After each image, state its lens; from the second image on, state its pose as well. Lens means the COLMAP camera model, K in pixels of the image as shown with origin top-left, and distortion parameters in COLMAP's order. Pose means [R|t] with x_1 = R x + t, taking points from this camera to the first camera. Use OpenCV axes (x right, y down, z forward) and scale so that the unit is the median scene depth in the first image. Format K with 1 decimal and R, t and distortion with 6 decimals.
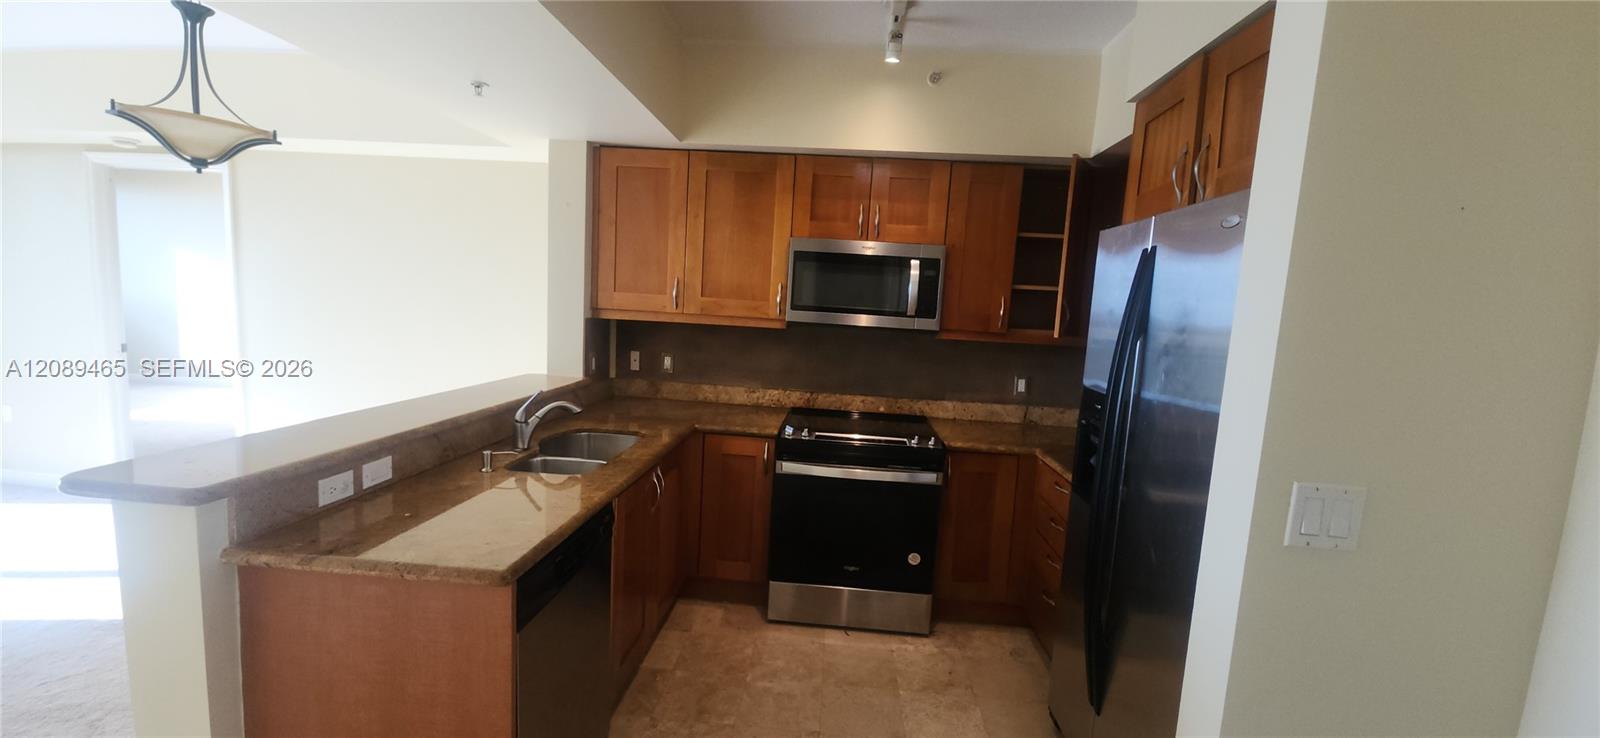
lens RADIAL K [[649.3, 0, 796.0], [0, 649.3, 373.7], [0, 0, 1]] dist [-0.002336, 0.000183]
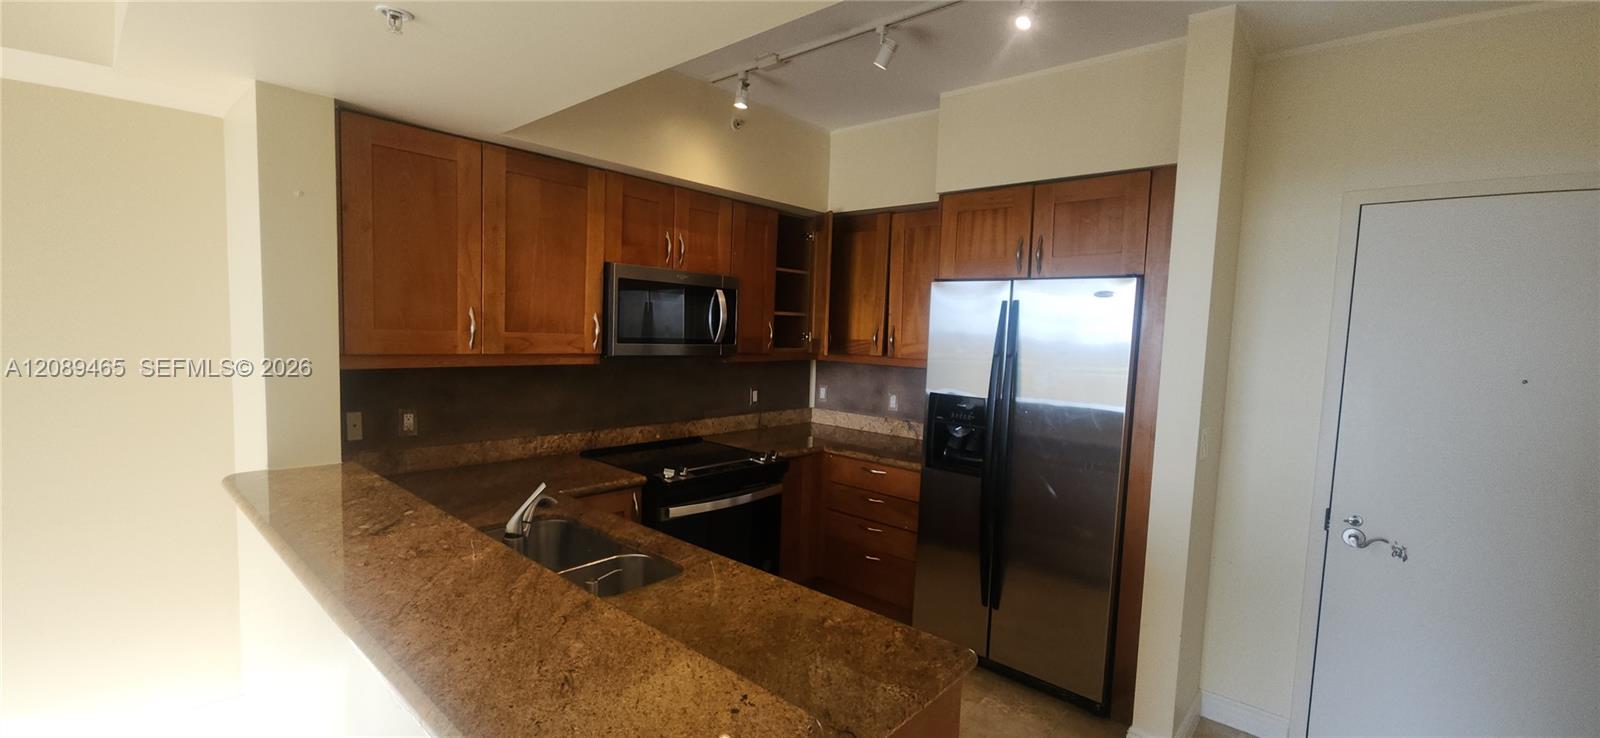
lens RADIAL K [[649.3, 0, 795.2], [0, 649.3, 373.3], [0, 0, 1]] dist [-0.002336, 0.000183]
pose [[0.609455, -0.089506, 0.787752, -0.554350], [0.086576, 0.995178, 0.046093, -0.074365], [-0.788080, 0.040109, 0.614265, 0.245103]]
